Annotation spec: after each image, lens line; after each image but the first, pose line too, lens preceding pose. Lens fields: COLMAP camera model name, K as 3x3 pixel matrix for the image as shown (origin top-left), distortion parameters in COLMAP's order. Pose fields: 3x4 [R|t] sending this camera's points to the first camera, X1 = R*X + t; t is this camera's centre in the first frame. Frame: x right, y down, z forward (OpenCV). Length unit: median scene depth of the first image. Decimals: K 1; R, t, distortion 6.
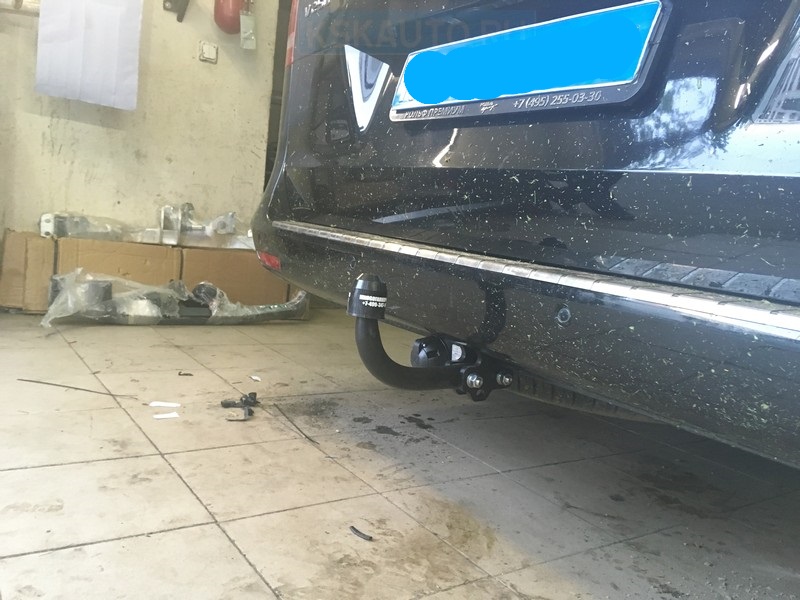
lens RADIAL K [[674.7, 0, 400.0], [0, 674.7, 300.0], [0, 0, 1]] dist [0.129790, -0.212702]
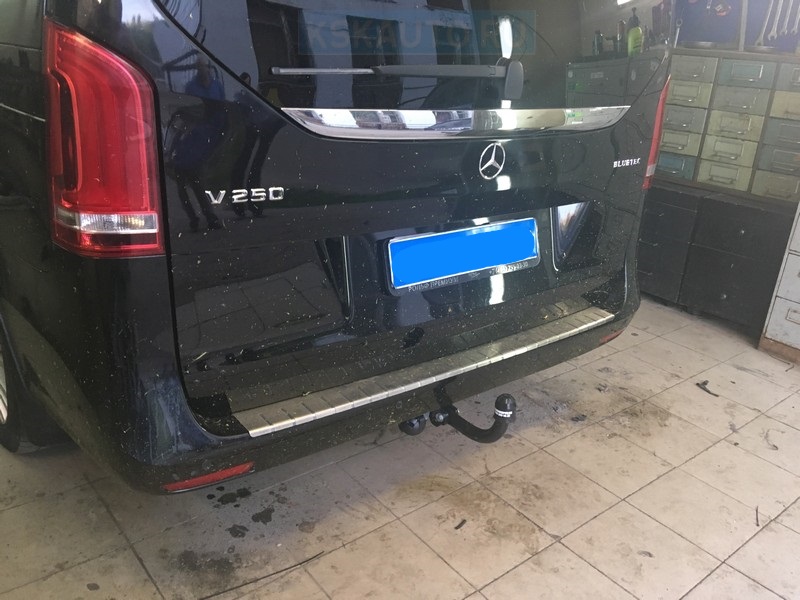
lens RADIAL K [[674.7, 0, 400.0], [0, 674.7, 300.0], [0, 0, 1]] dist [0.129790, -0.212702]
pose [[-0.067031, -0.477869, 0.875870, -0.878802], [0.034722, 0.876196, 0.480703, -0.675728], [-0.997147, 0.062634, -0.042139, 0.813724]]
